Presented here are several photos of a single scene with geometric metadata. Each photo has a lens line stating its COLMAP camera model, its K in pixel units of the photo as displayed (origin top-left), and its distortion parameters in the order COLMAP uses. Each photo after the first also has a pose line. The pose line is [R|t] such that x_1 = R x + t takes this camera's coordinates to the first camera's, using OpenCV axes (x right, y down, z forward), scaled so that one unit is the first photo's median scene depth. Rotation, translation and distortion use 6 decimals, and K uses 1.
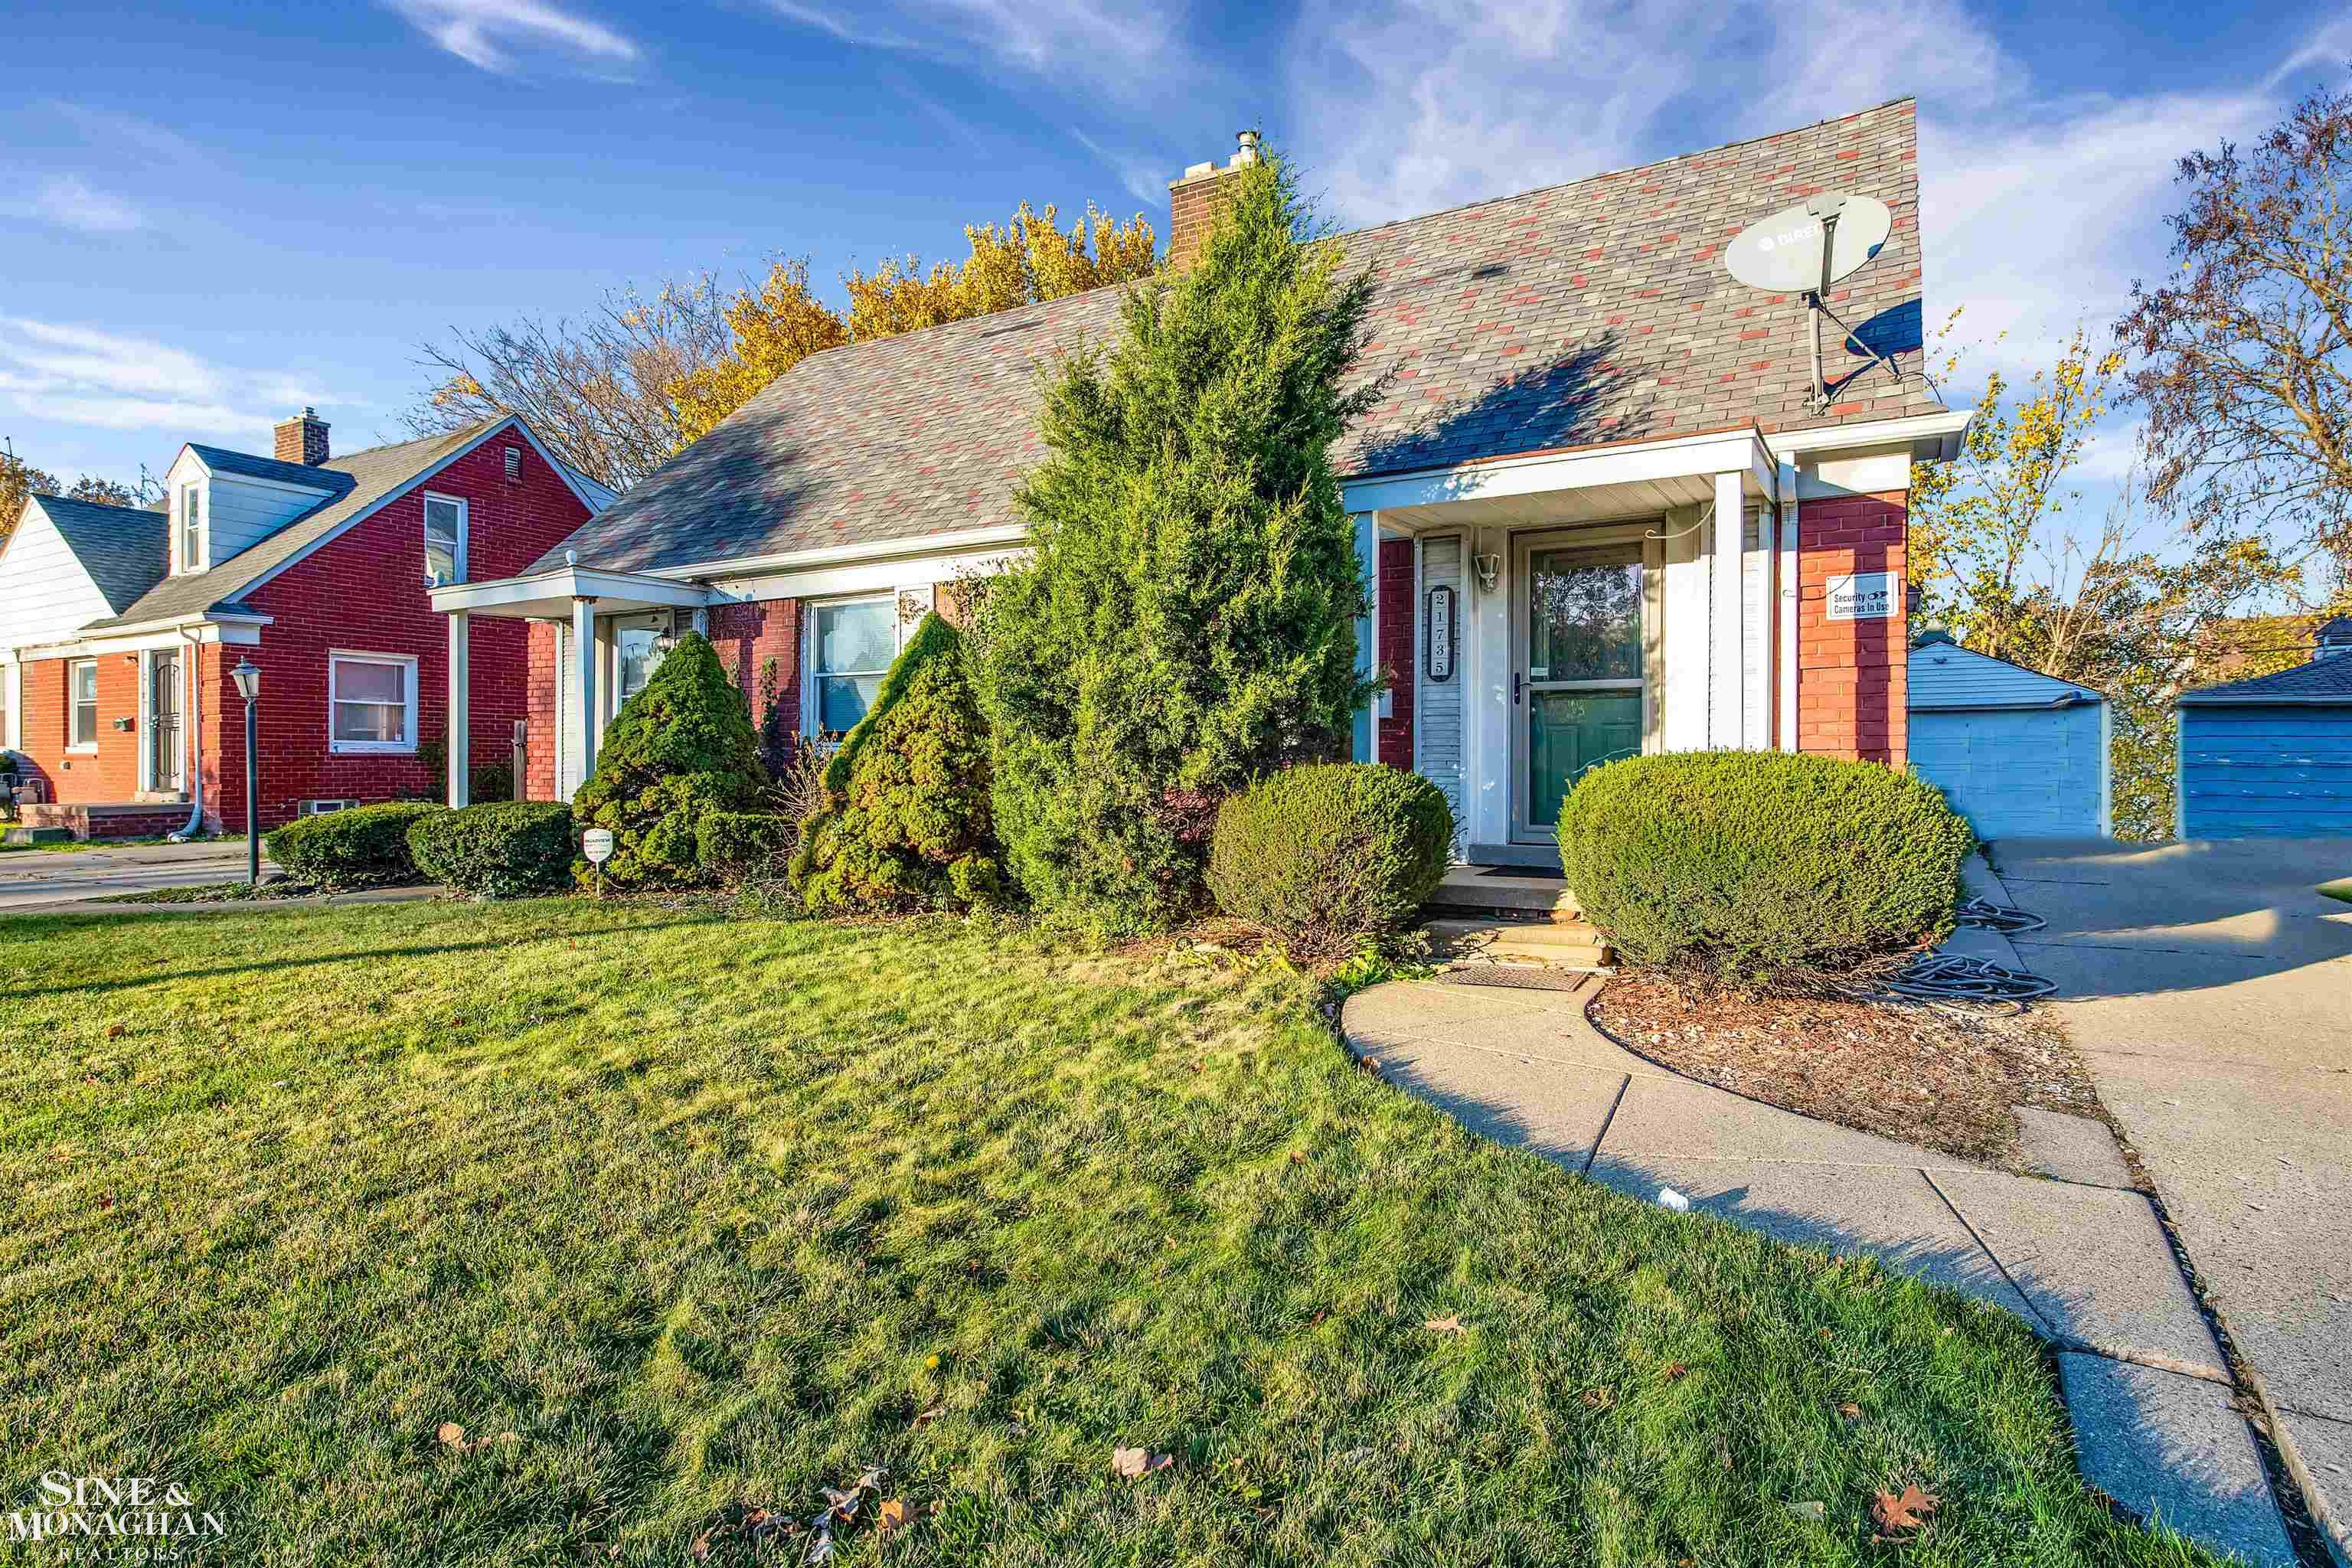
lens RADIAL K [[1295.8, 0, 1176.5], [0, 1295.8, 782.7], [0, 0, 1]] dist [0.000920, 0.000460]
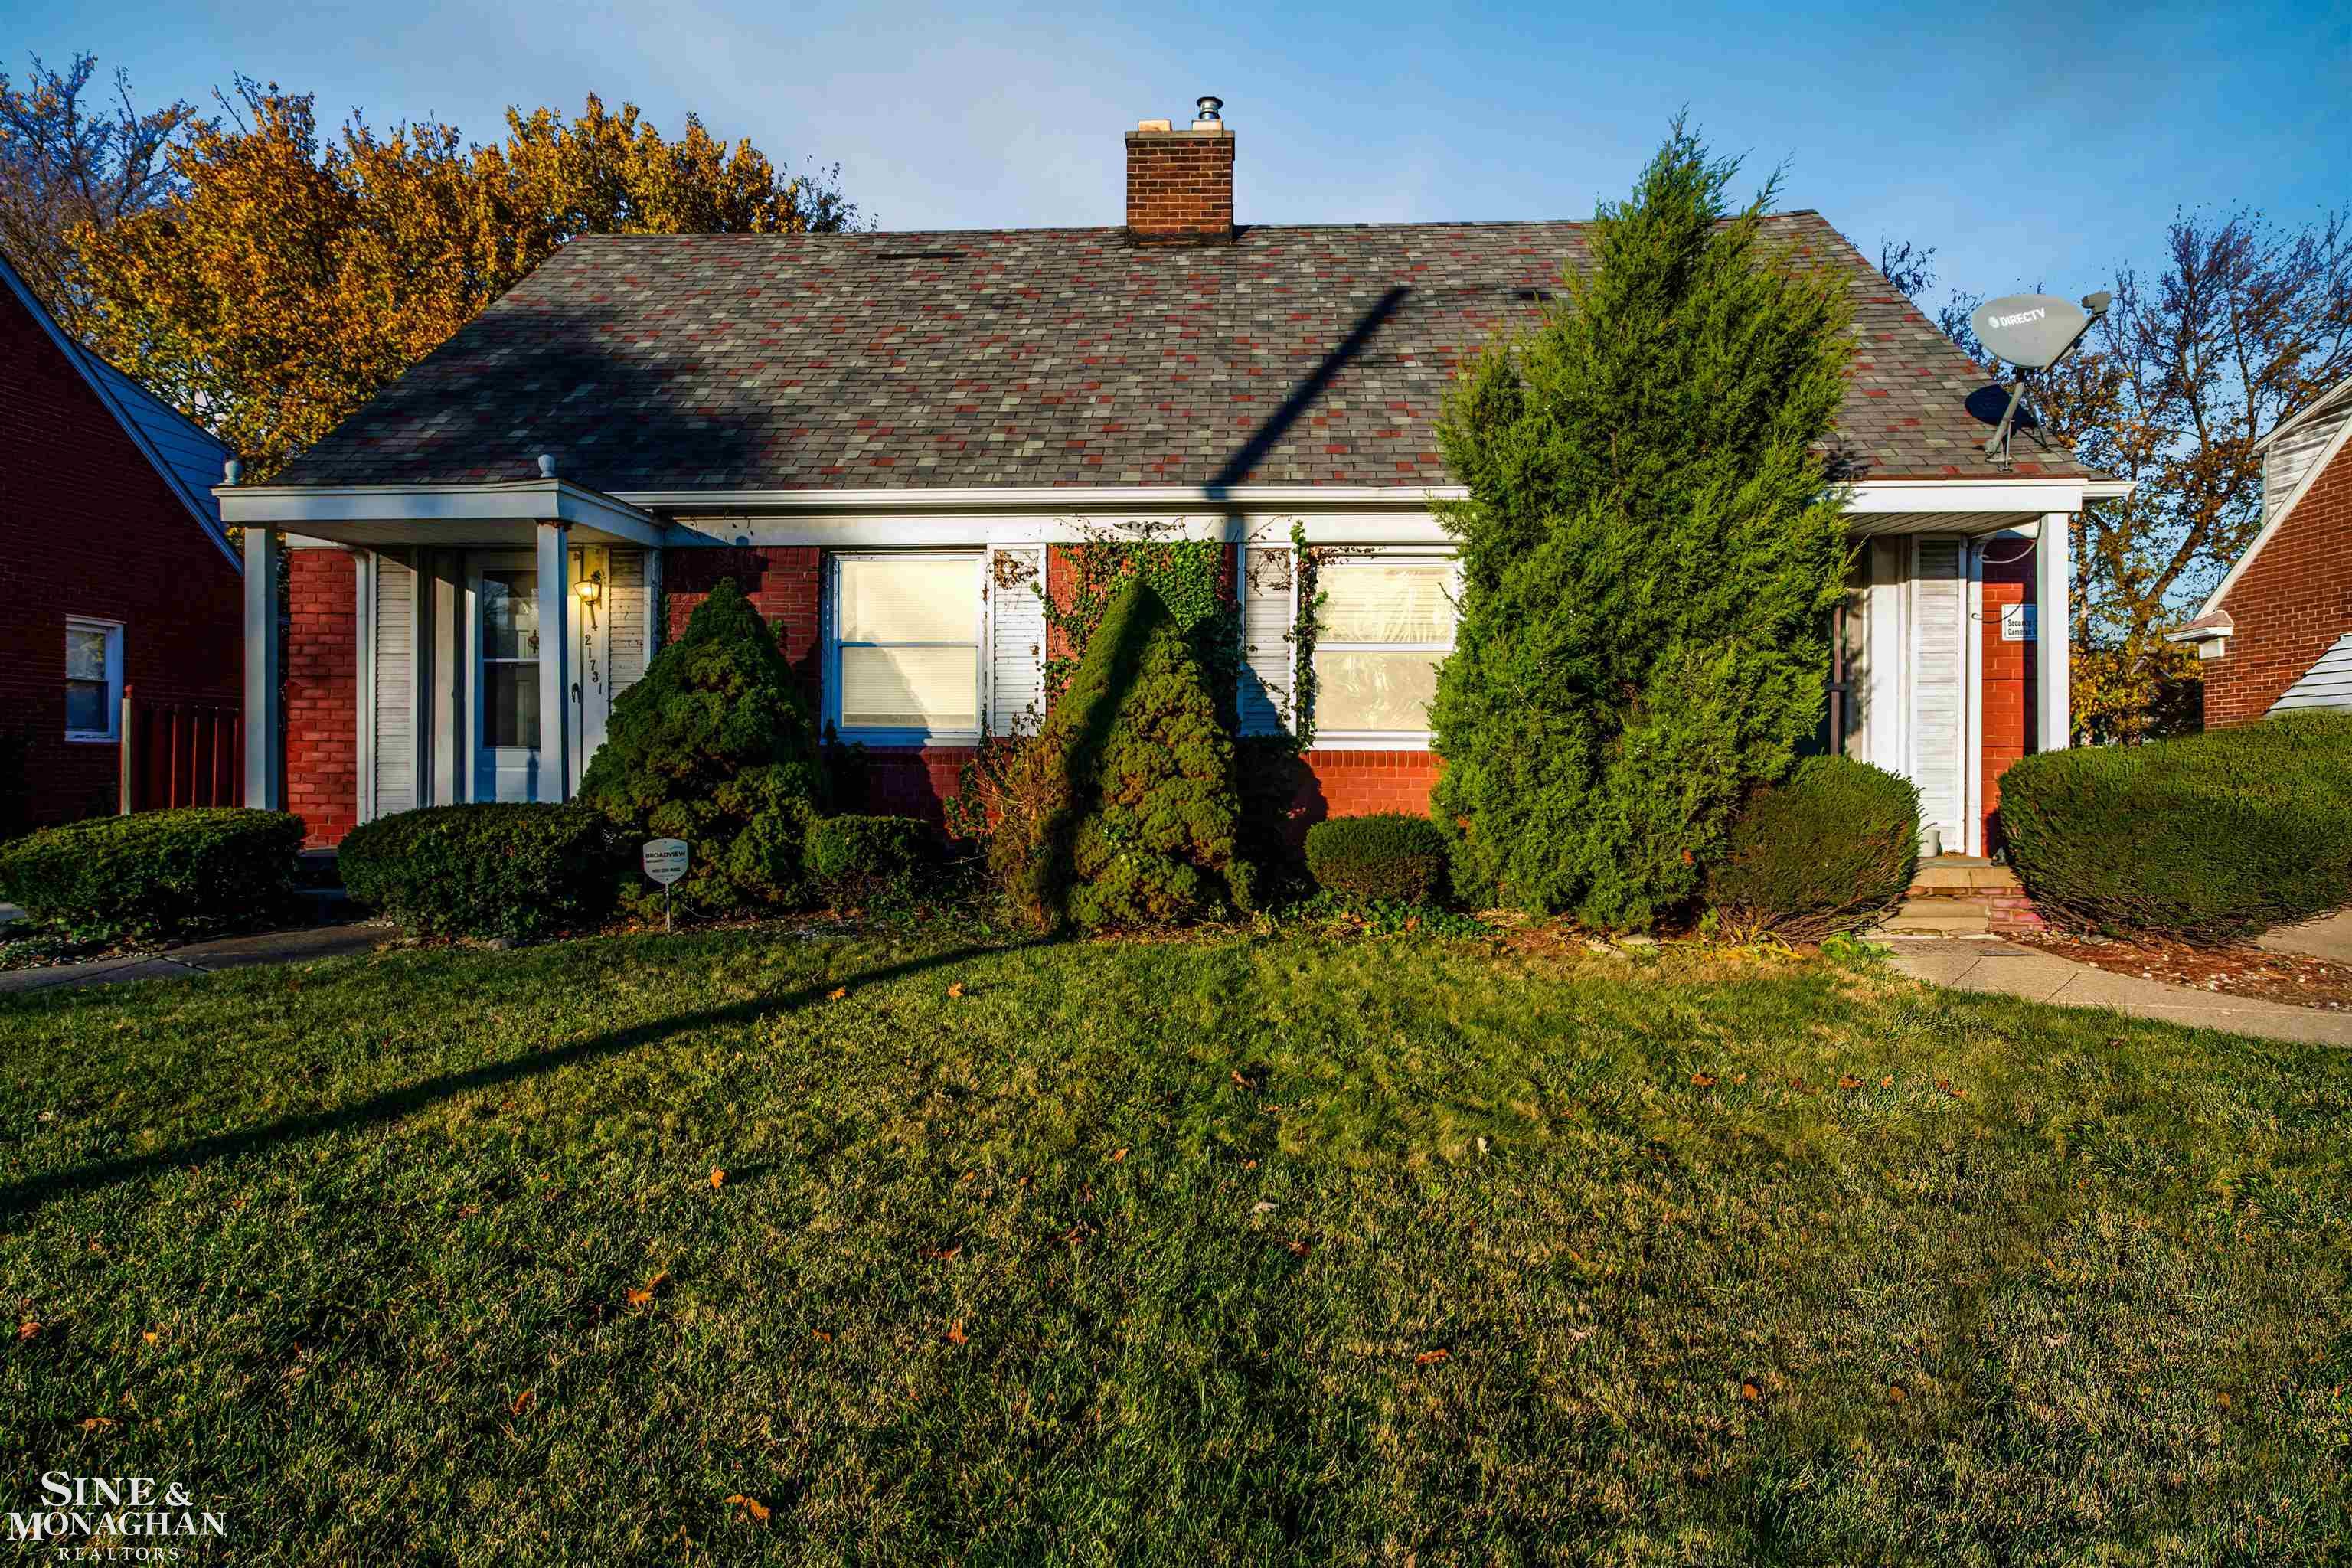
lens RADIAL K [[1295.8, 0, 1175.9], [0, 1295.8, 774.2], [0, 0, 1]] dist [0.000920, 0.000460]
pose [[0.879775, -0.001035, 0.475388, -0.542624], [0.002246, 0.999996, -0.001979, 0.000978], [-0.475384, 0.002809, 0.879774, 0.211550]]
